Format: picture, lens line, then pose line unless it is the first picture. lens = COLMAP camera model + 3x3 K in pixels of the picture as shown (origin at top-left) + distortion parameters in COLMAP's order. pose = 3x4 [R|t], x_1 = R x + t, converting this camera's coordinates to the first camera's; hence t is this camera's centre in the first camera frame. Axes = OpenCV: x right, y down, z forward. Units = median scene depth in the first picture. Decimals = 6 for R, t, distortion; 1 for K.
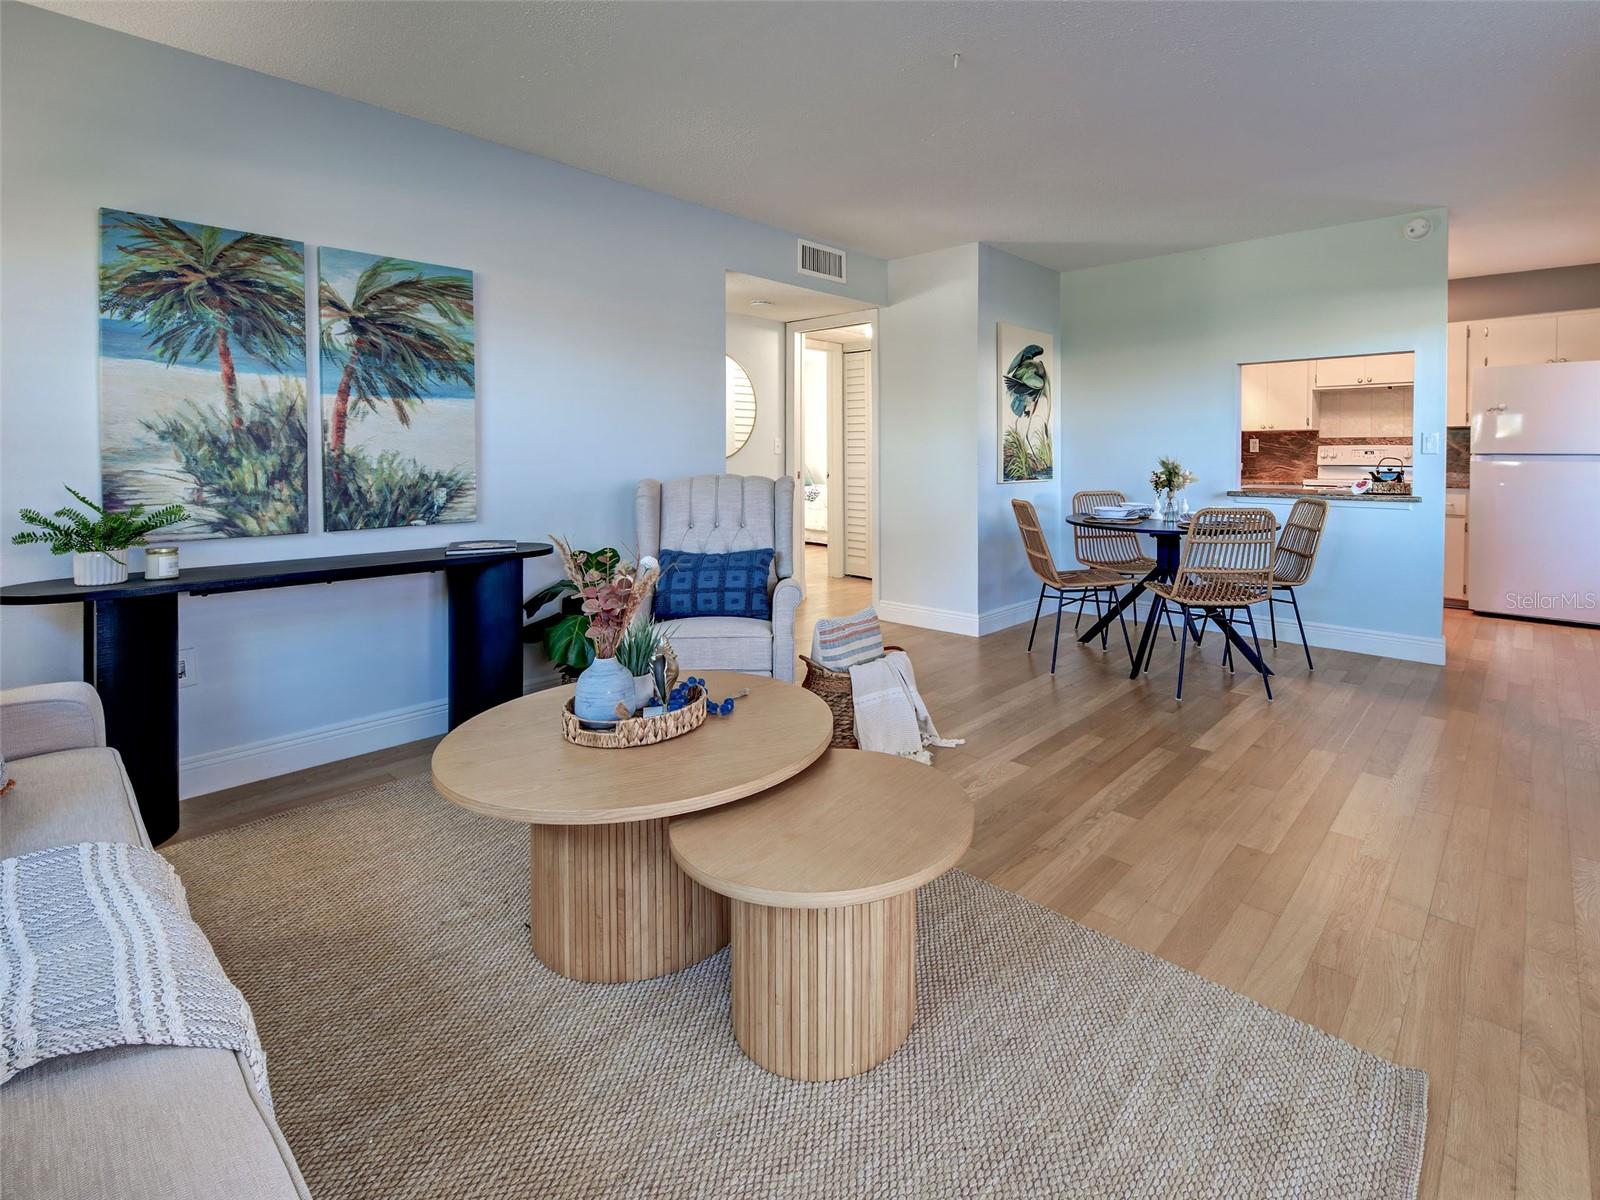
lens RADIAL K [[744.4, 0, 856.1], [0, 744.4, 461.3], [0, 0, 1]] dist [-0.002192, -0.000865]
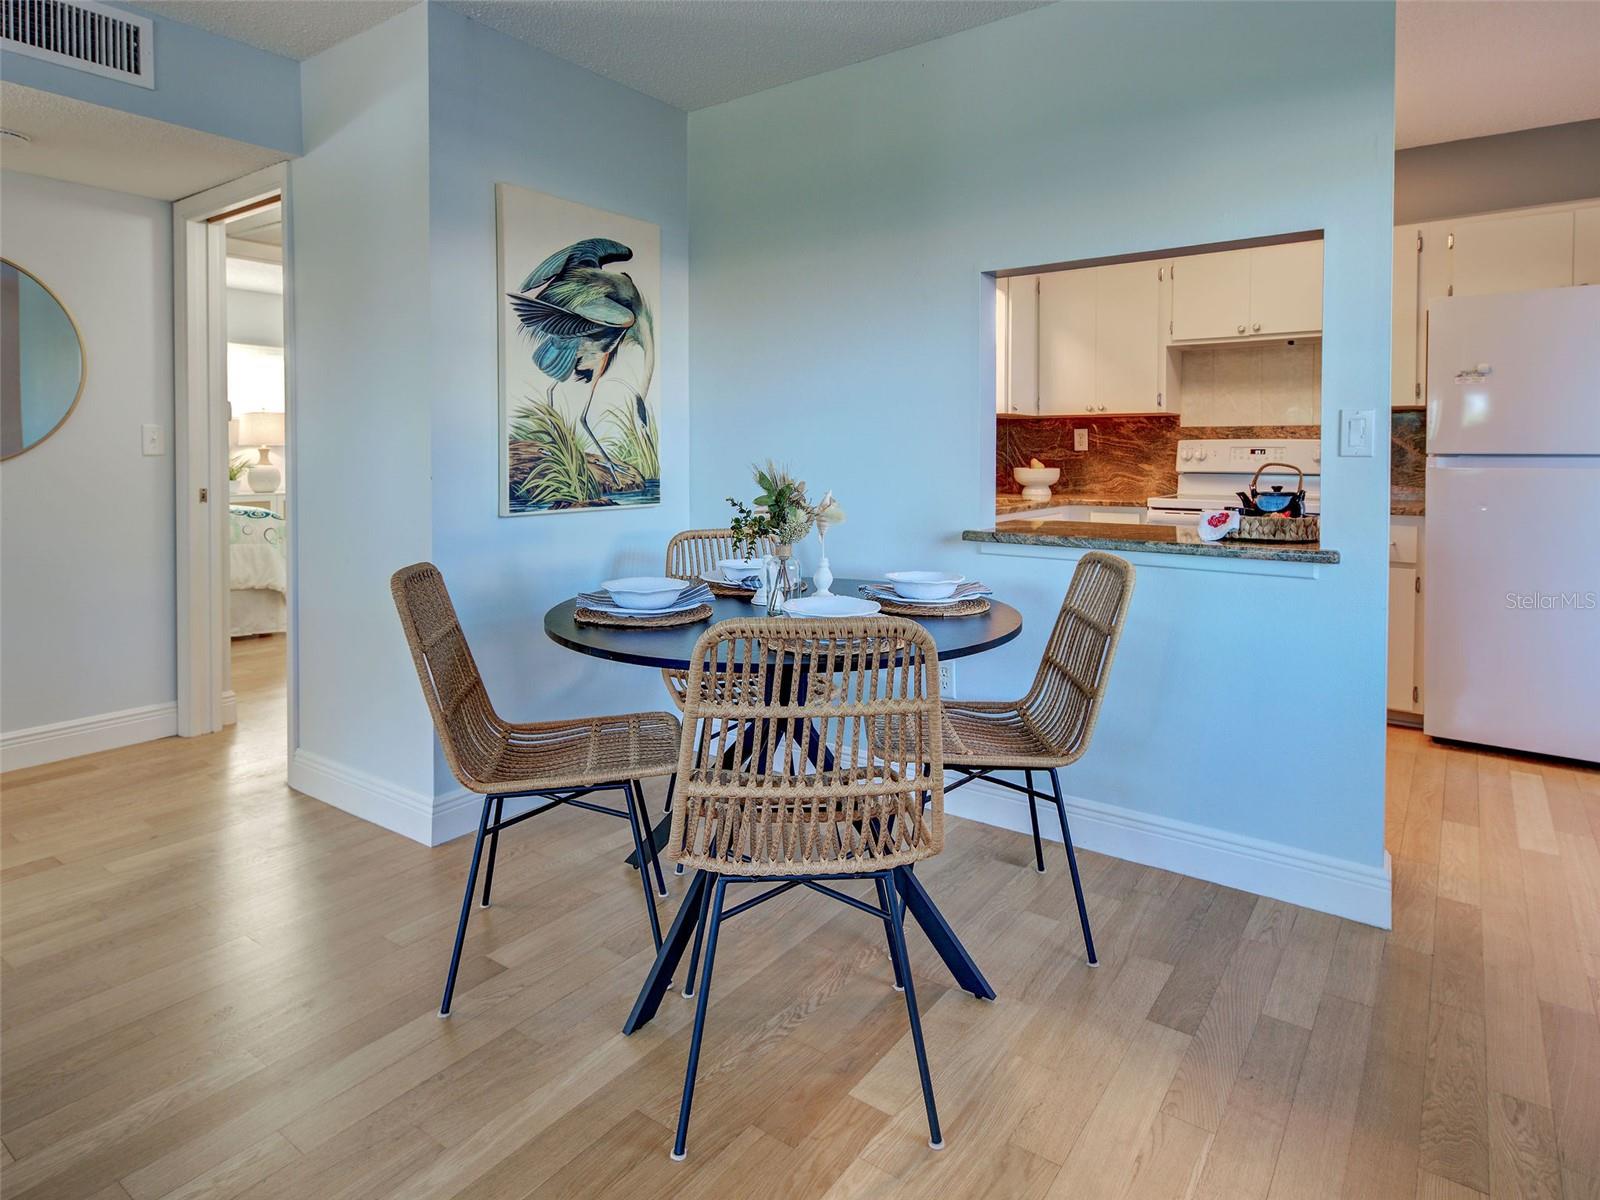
lens RADIAL K [[886.4, 0, 758.7], [0, 886.4, 453.0], [0, 0, 1]] dist [-0.002321, 0.001706]
pose [[0.997960, -0.000024, 0.063839, 0.306850], [0.000495, 0.999973, -0.007358, -0.007057], [-0.063837, 0.007375, 0.997933, 0.397192]]
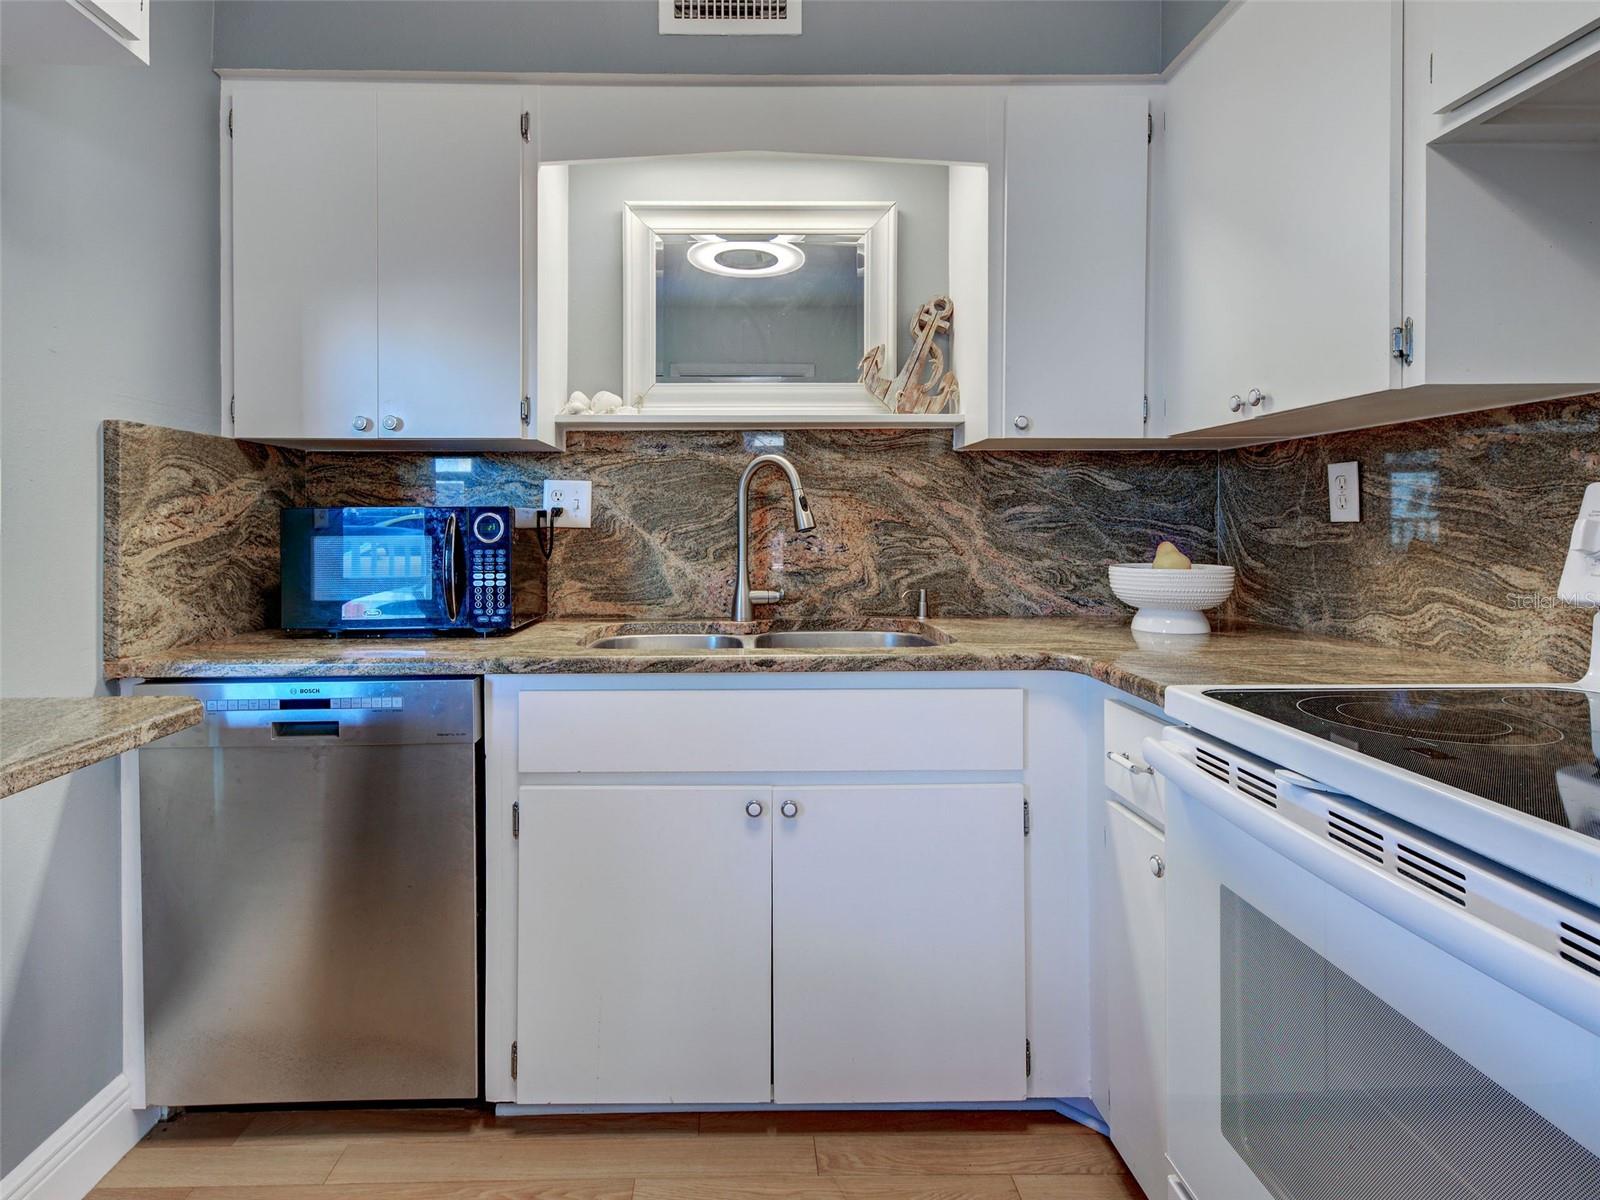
lens RADIAL K [[795.8, 0, 757.9], [0, 795.8, 524.8], [0, 0, 1]] dist [0.011499, -0.002456]
pose [[0.684384, -0.003810, -0.729112, 0.803971], [-0.000175, 0.999985, -0.005390, -0.013860], [0.729122, 0.003817, 0.684373, 0.967110]]
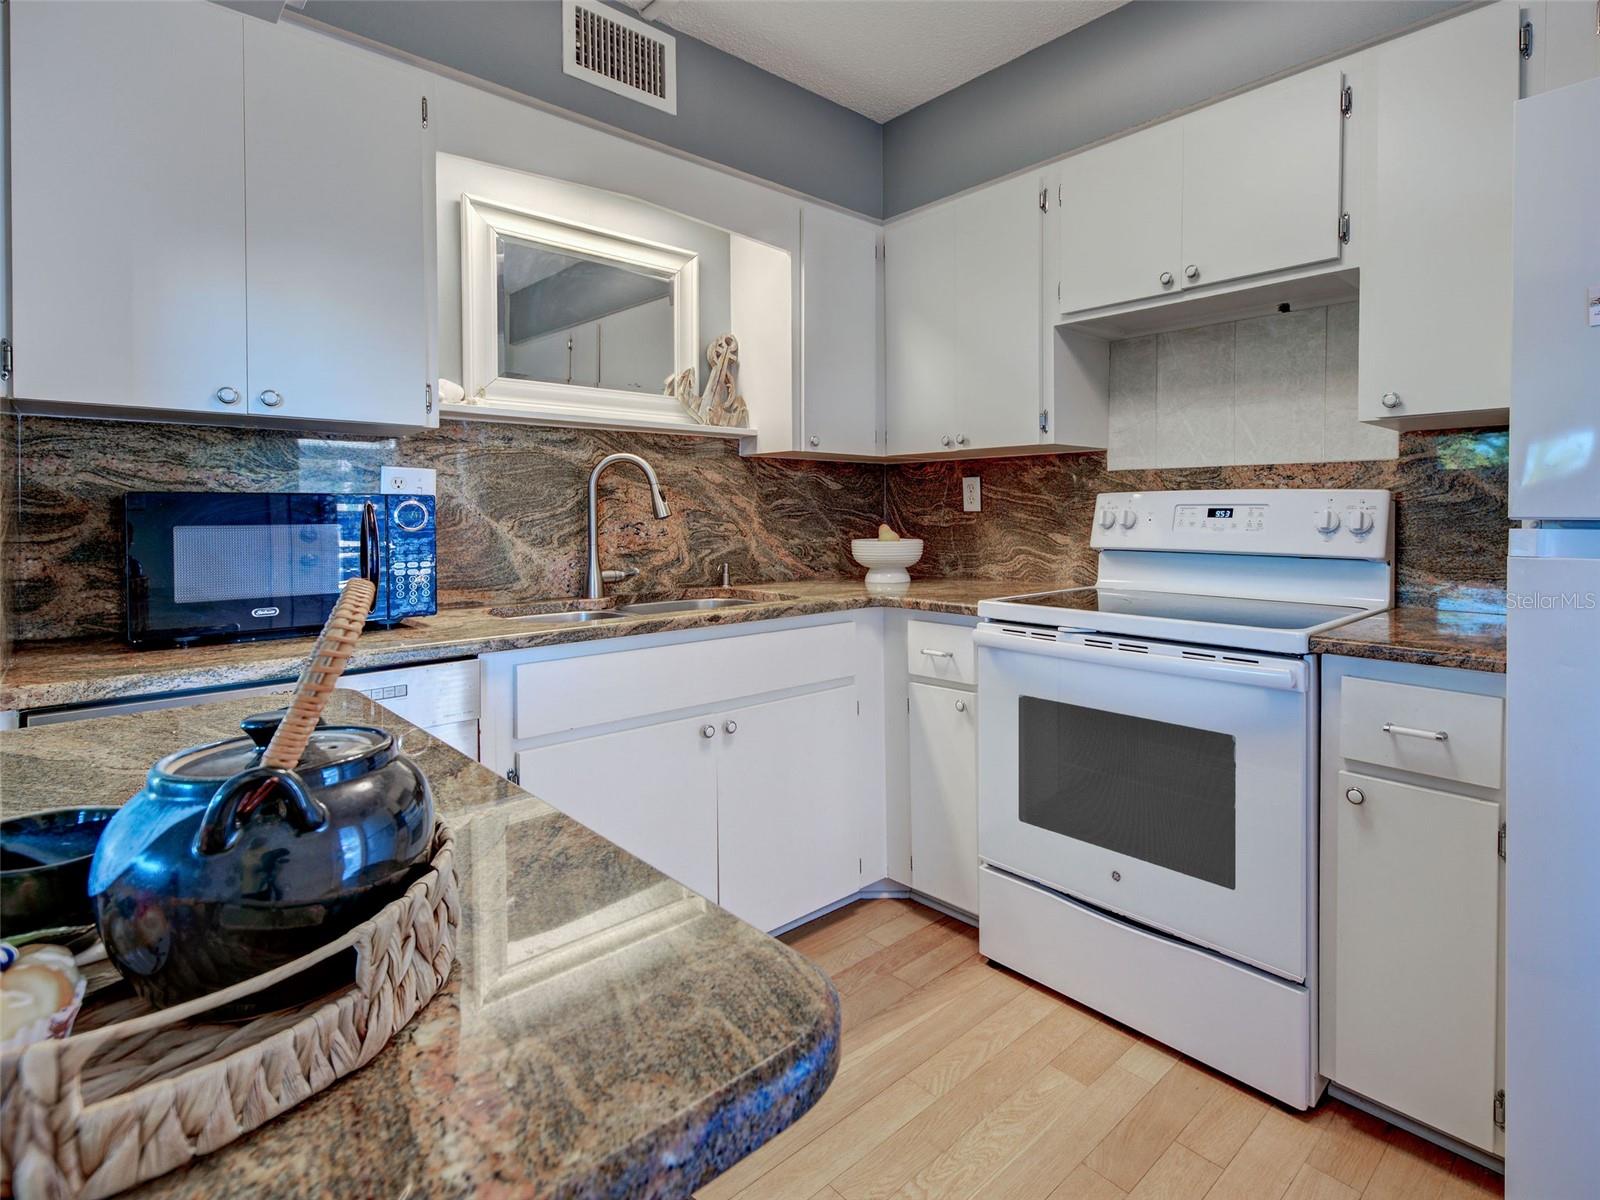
lens RADIAL K [[795.8, 0, 857.3], [0, 795.8, 515.1], [0, 0, 1]] dist [0.011499, -0.002456]
pose [[0.996894, -0.004884, -0.078604, 0.693231], [0.004639, 0.999984, -0.003289, -0.012806], [0.078619, 0.002914, 0.996900, 0.797726]]
